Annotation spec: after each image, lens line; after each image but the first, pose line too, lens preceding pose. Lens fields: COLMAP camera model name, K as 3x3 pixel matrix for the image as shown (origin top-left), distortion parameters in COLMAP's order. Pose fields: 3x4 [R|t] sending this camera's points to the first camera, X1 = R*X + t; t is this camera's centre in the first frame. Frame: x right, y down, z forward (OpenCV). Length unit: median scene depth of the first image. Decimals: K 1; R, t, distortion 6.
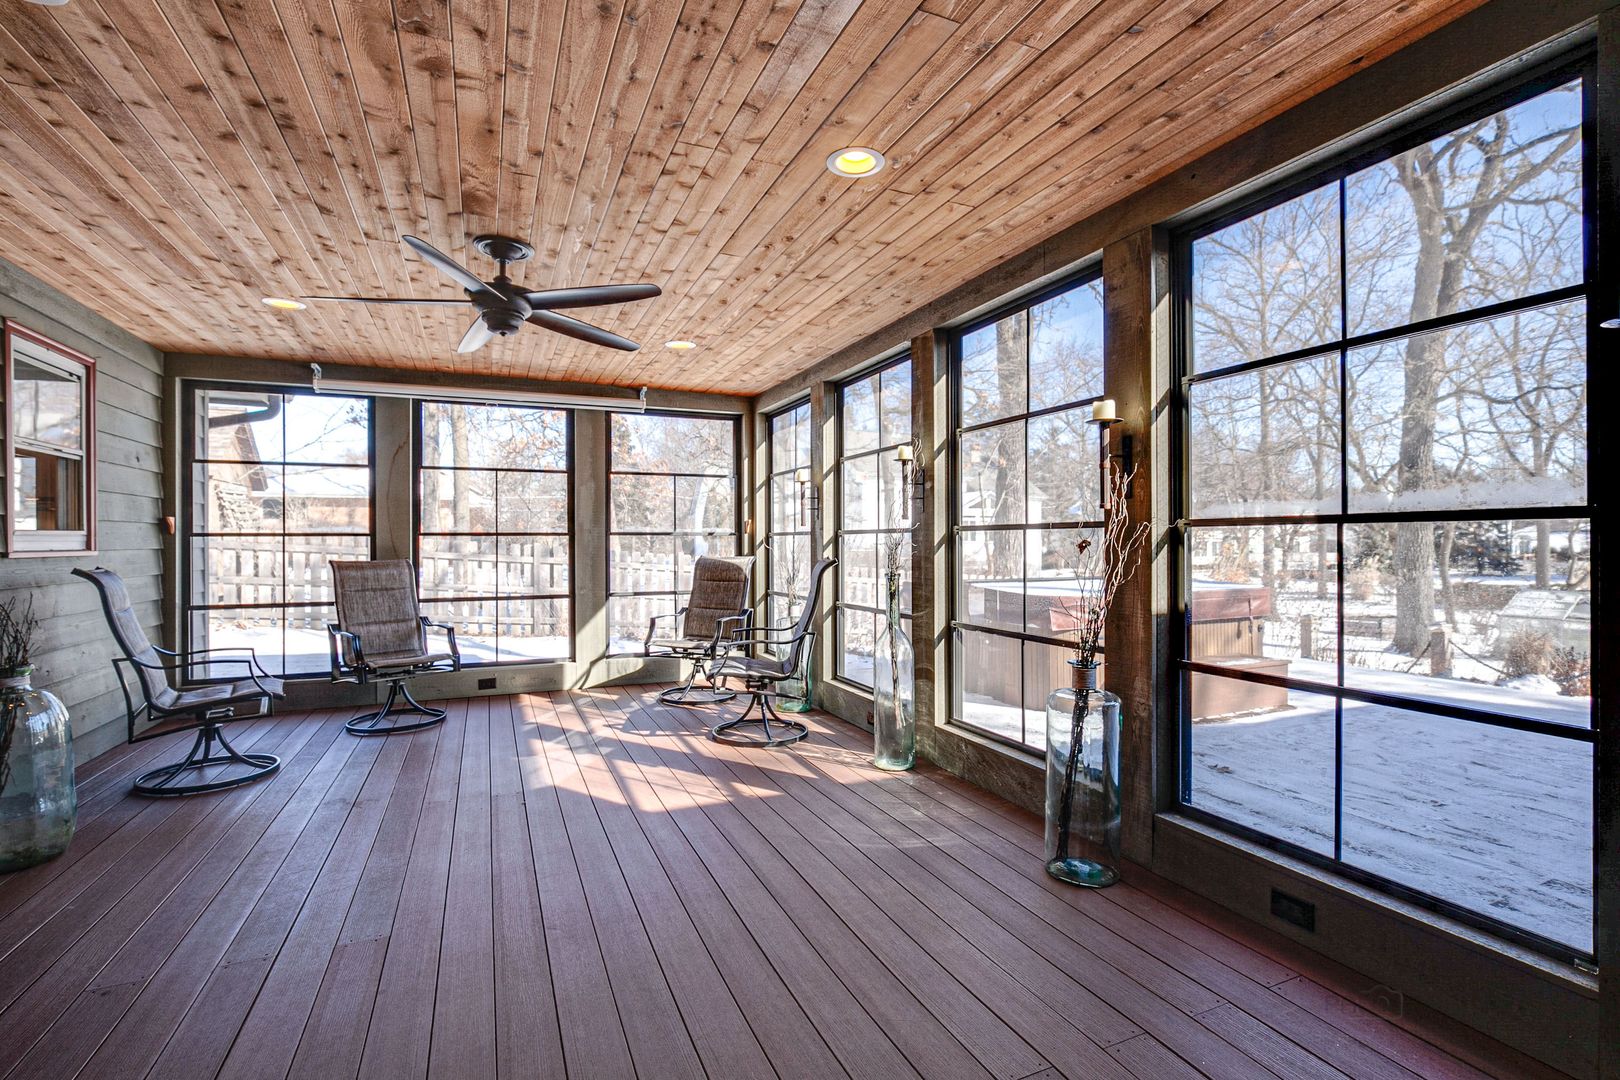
lens RADIAL K [[736.4, 0, 810.0], [0, 736.4, 543.8], [0, 0, 1]] dist [-0.022333, 0.006664]
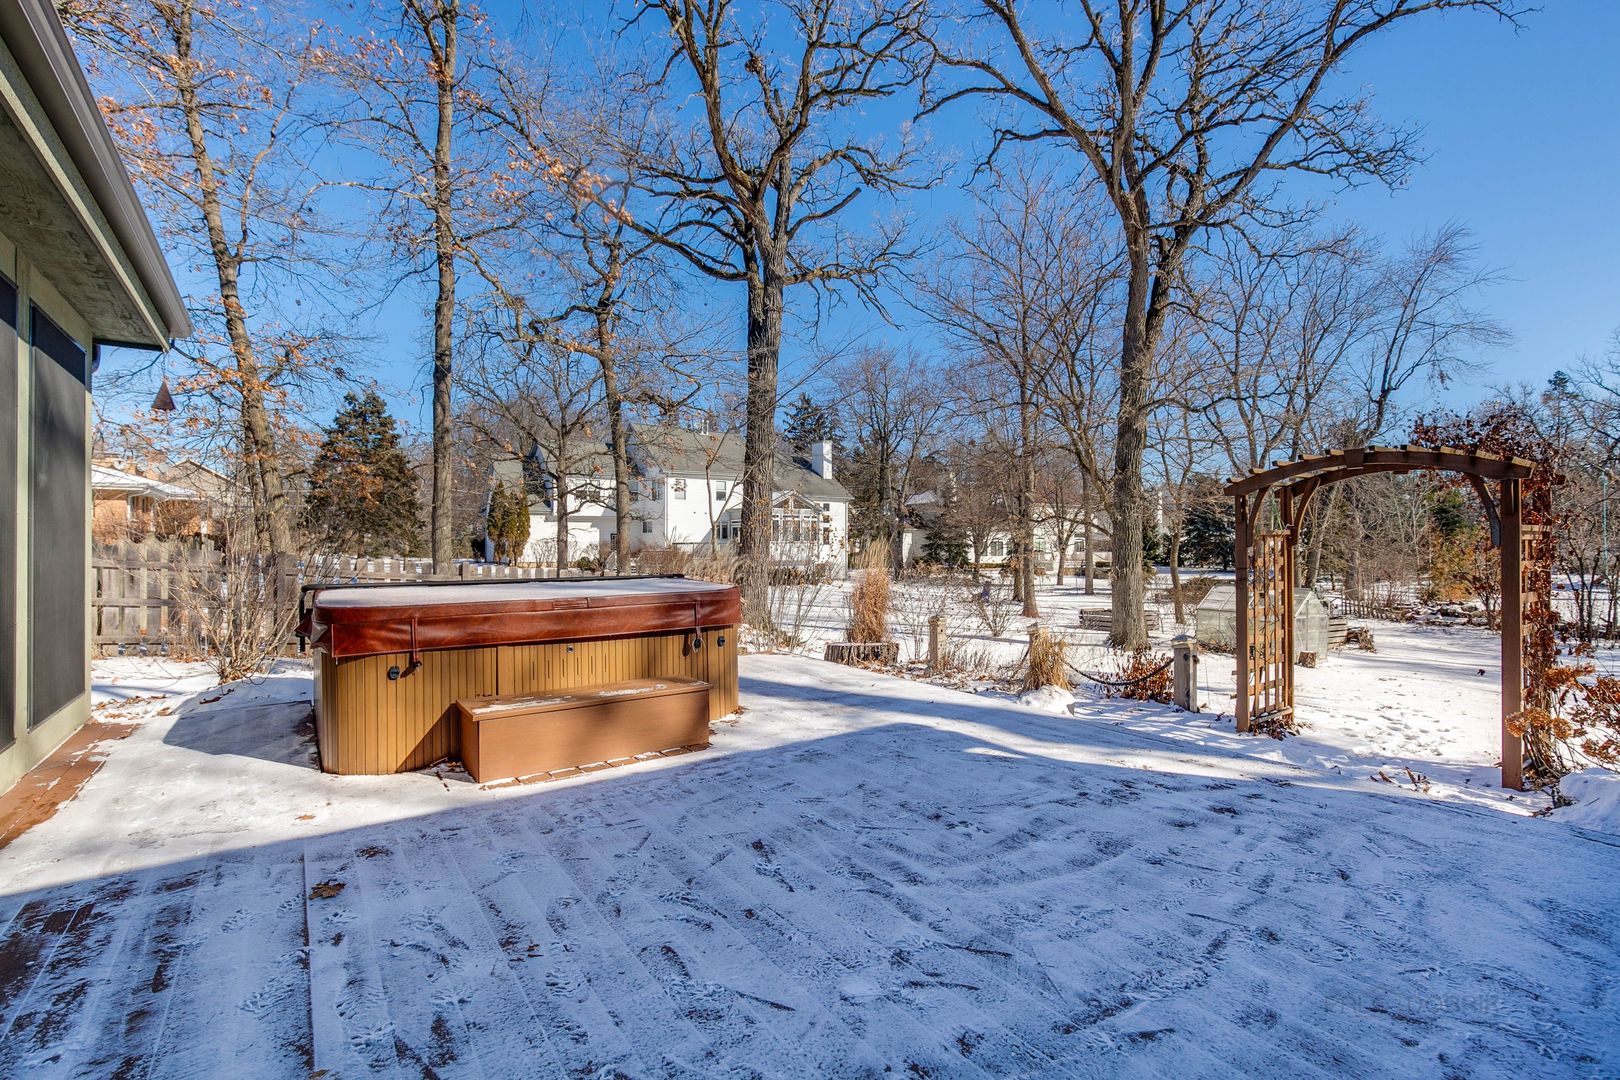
lens RADIAL K [[736.4, 0, 810.0], [0, 736.4, 543.8], [0, 0, 1]] dist [-0.022333, 0.006664]
pose [[0.976819, -0.001615, 0.214059, 0.551496], [0.001922, 0.999997, -0.001223, 0.009955], [-0.214056, 0.001606, 0.976820, 0.202733]]
